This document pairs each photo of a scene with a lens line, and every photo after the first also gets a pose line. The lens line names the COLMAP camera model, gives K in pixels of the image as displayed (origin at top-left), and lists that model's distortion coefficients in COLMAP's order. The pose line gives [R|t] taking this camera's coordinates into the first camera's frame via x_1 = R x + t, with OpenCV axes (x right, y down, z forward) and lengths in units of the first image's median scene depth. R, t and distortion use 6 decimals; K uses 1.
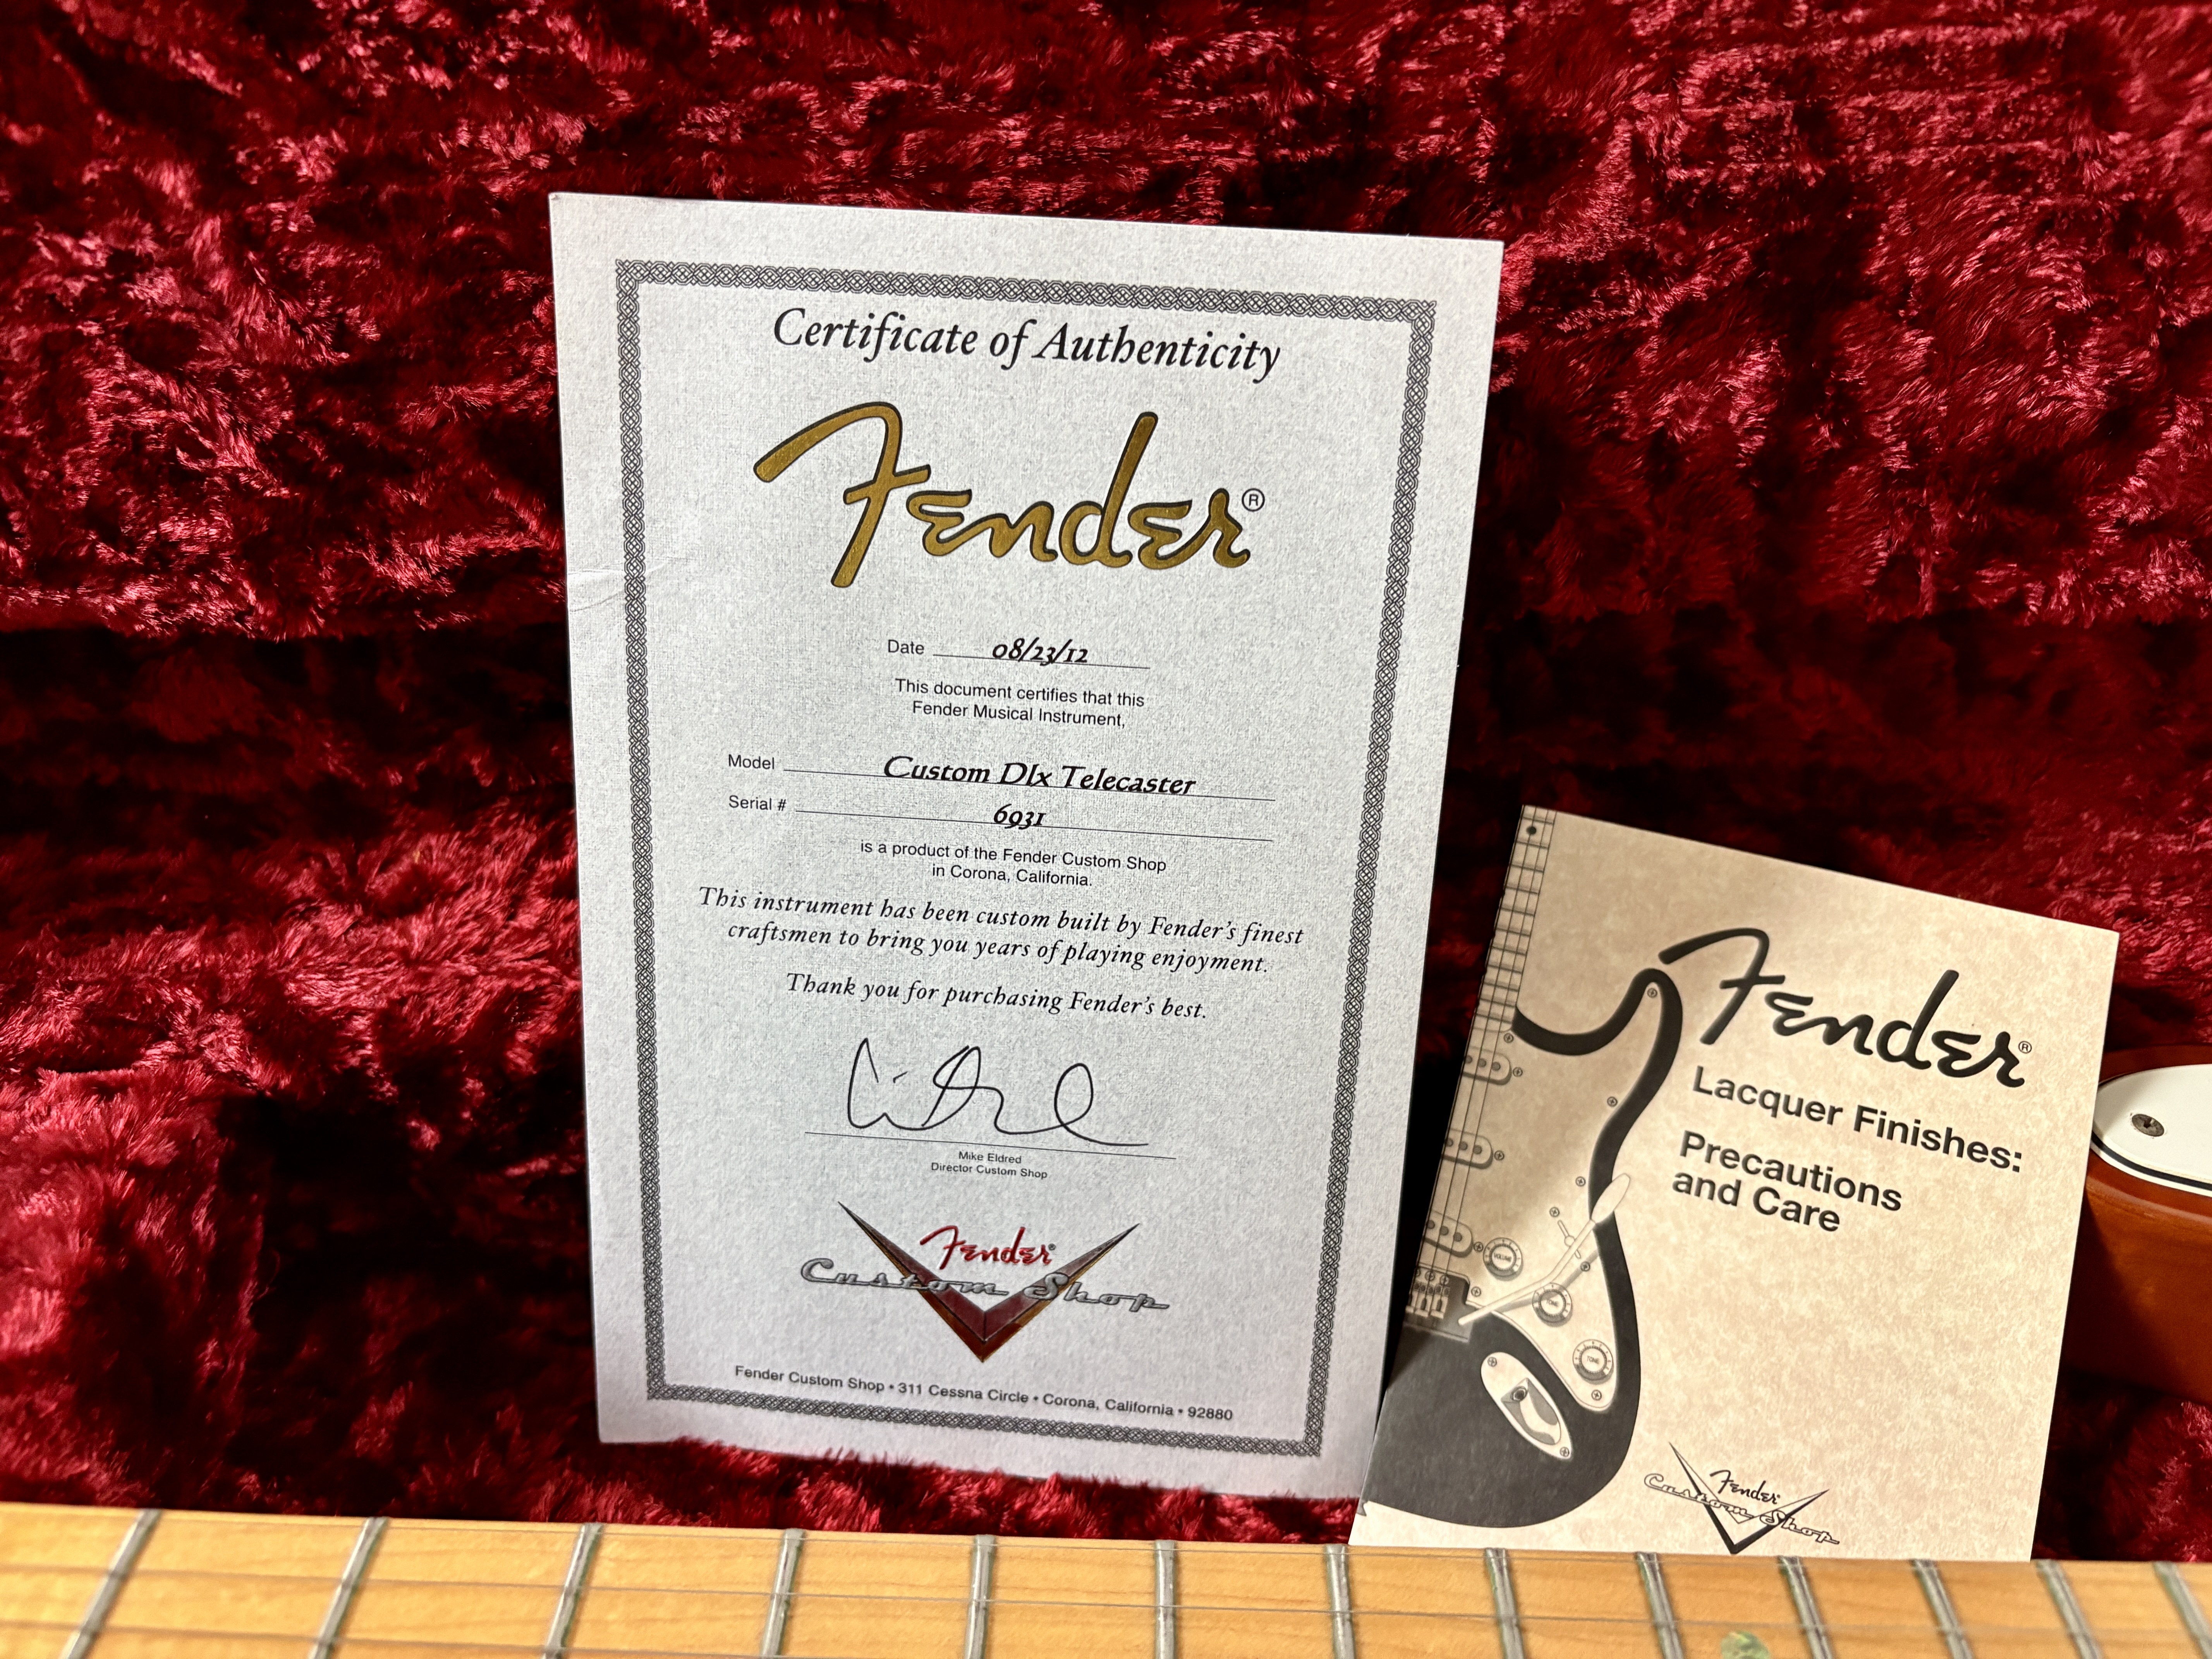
lens RADIAL K [[1797.9, 0, 1107.2], [0, 1797.9, 796.2], [0, 0, 1]] dist [-0.000952, -0.006038]
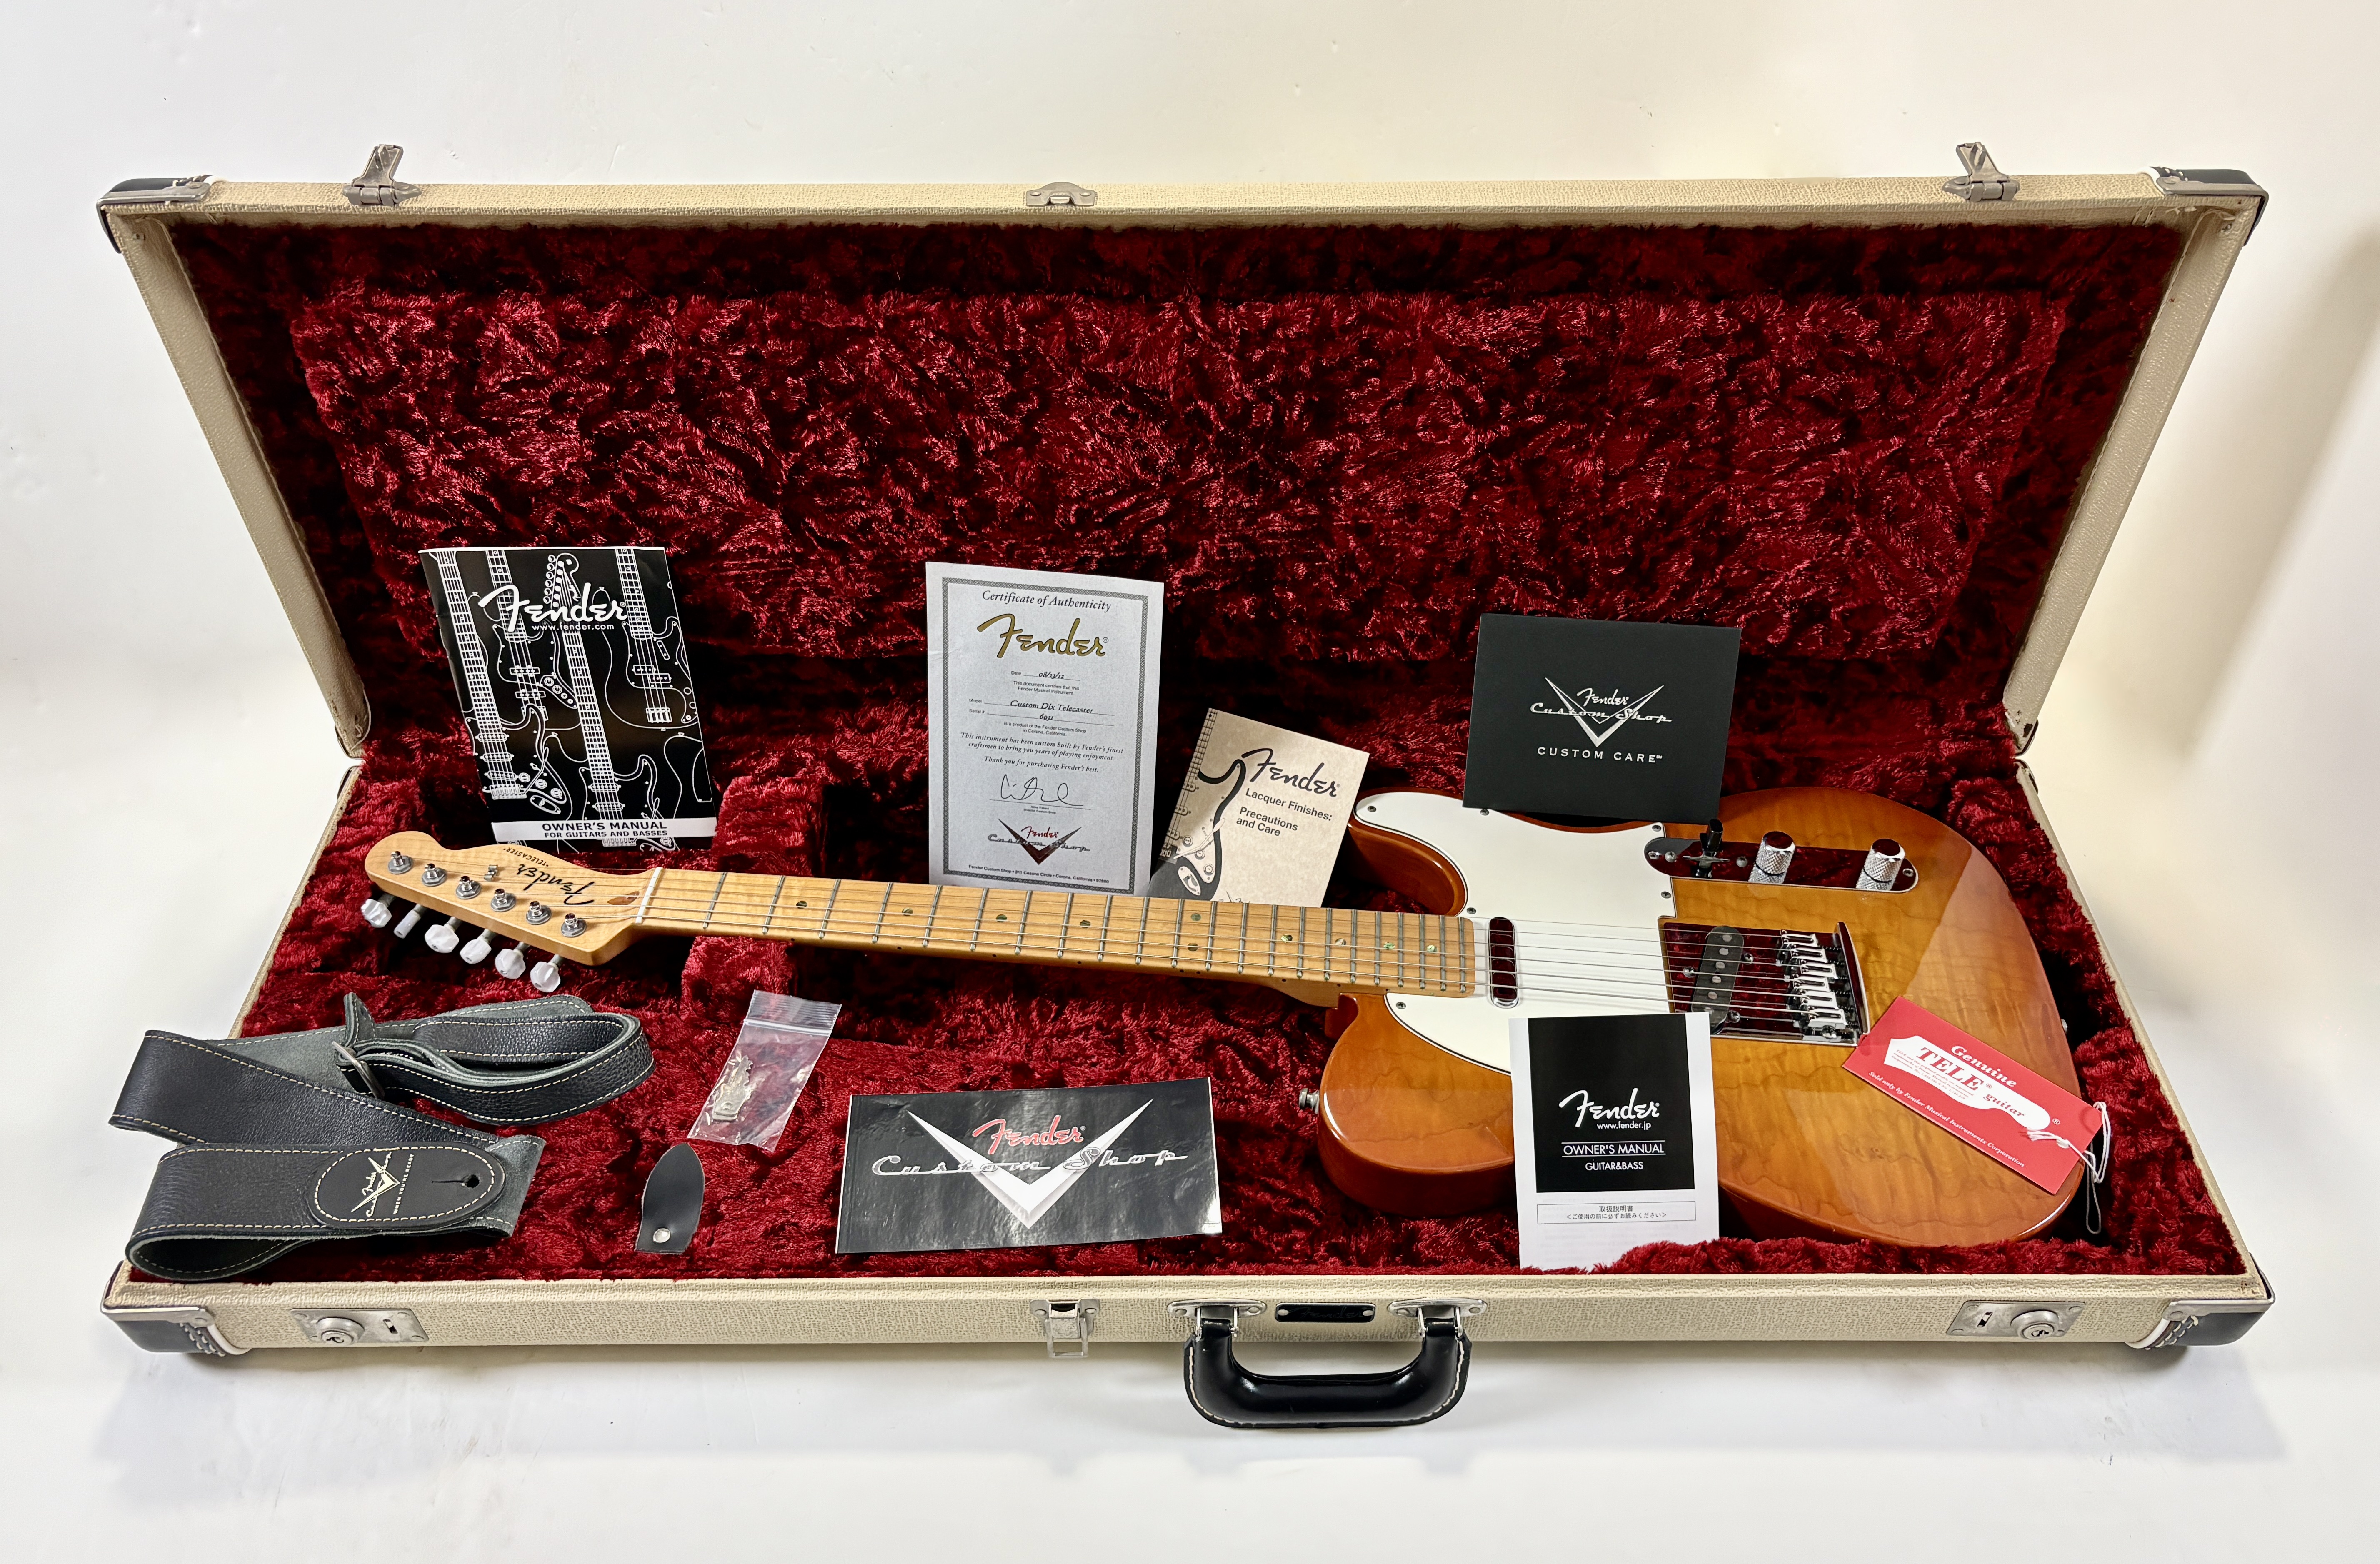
lens RADIAL K [[1842.9, 0, 1190.0], [0, 1842.9, 782.0], [0, 0, 1]] dist [0.001452, 0.000034]
pose [[0.998278, 0.028540, -0.051246, 0.437976], [-0.020234, 0.987577, 0.155830, -0.447274], [0.055056, -0.154525, 0.986454, -2.715003]]
